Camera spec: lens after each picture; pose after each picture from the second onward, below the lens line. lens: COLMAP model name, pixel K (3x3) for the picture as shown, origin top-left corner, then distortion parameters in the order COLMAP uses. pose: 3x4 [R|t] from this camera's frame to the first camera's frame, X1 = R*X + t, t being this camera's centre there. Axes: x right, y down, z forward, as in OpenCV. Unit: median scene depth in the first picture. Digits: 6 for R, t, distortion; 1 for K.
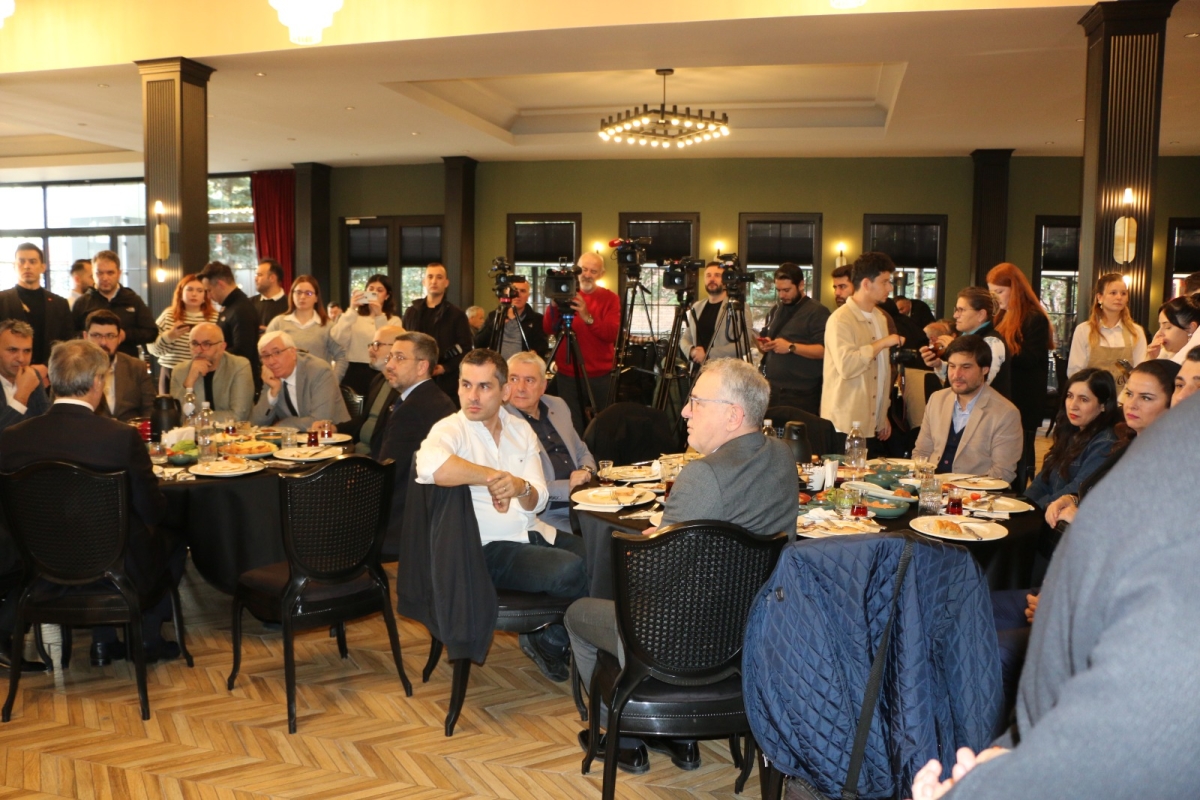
lens RADIAL K [[970.3, 0, 579.1], [0, 970.3, 396.3], [0, 0, 1]] dist [-0.178075, 0.137412]
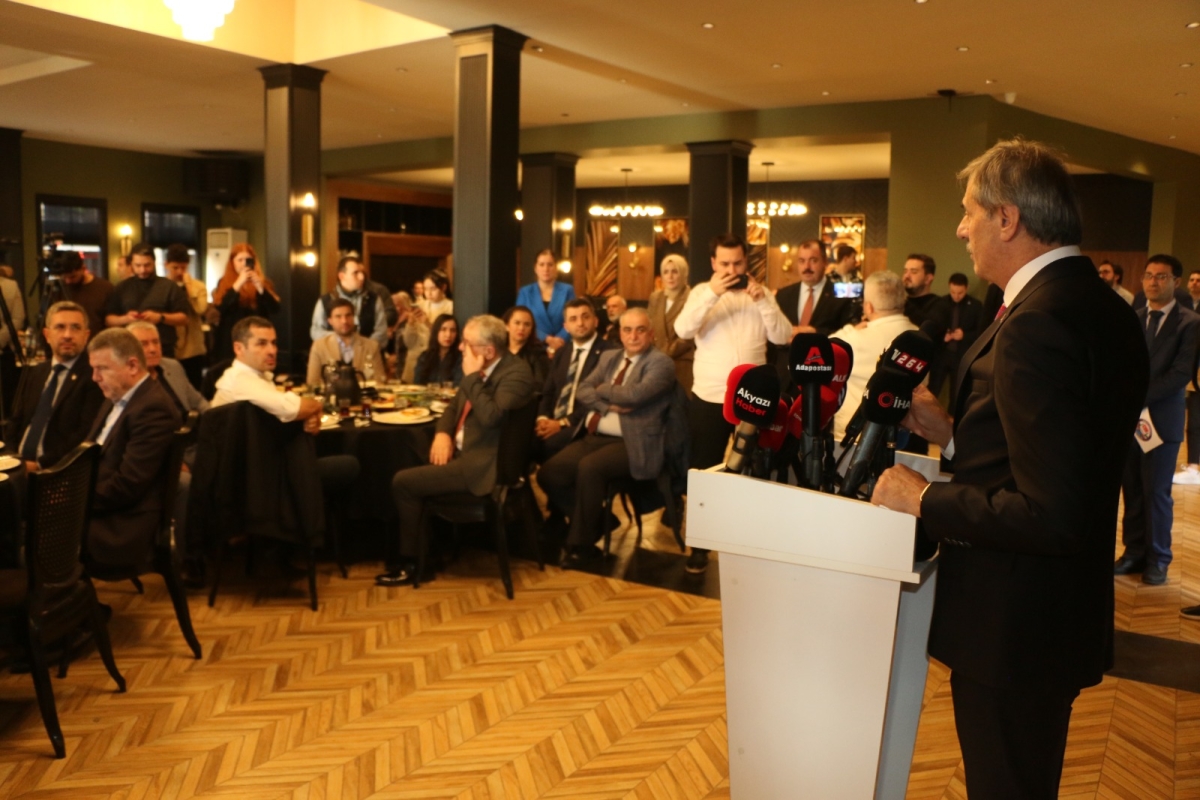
lens RADIAL K [[970.3, 0, 592.3], [0, 970.3, 398.0], [0, 0, 1]] dist [-0.178075, 0.137412]
pose [[0.314731, -0.120910, 0.941449, -0.448285], [0.085720, 0.991421, 0.098671, -0.010875], [-0.945302, 0.049647, 0.322395, 0.073847]]
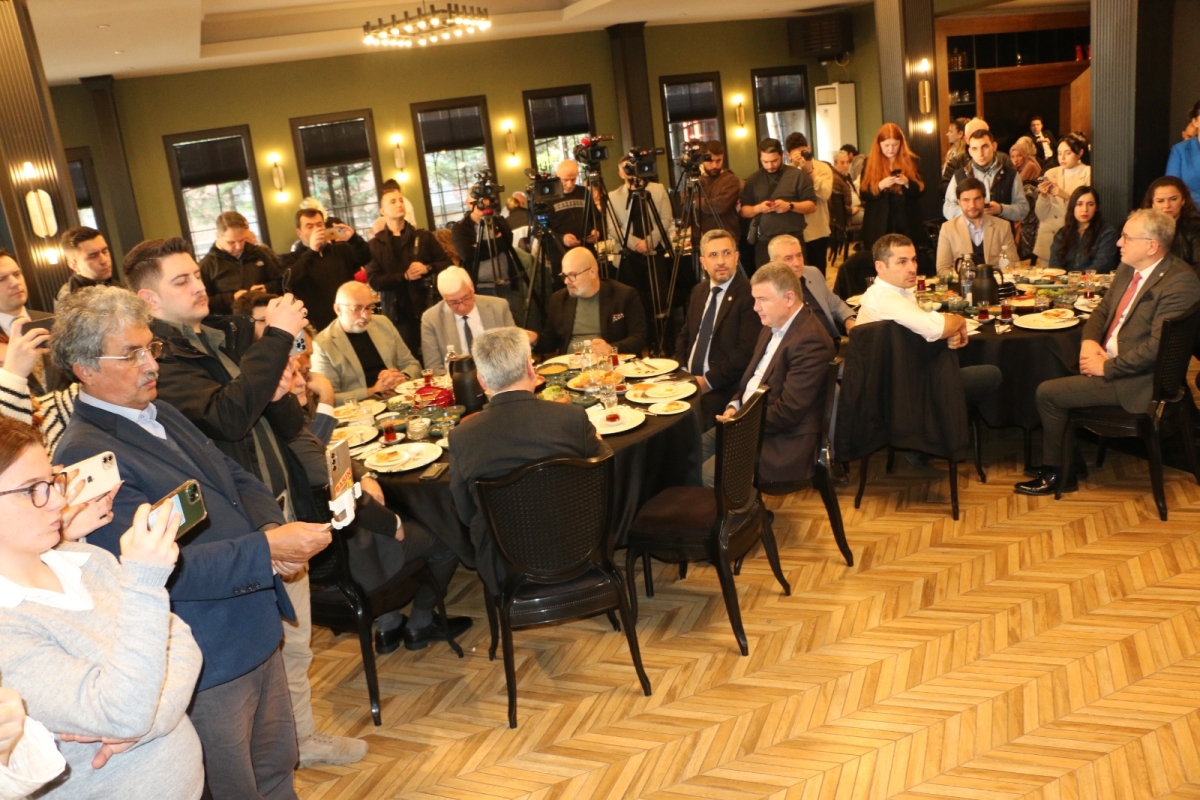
lens RADIAL K [[970.3, 0, 595.0], [0, 970.3, 408.4], [0, 0, 1]] dist [-0.178075, 0.137412]
pose [[0.785588, -0.272825, 0.555354, -0.460545], [0.193962, 0.960887, 0.197675, -0.059256], [-0.587563, -0.047574, 0.807779, 0.080675]]
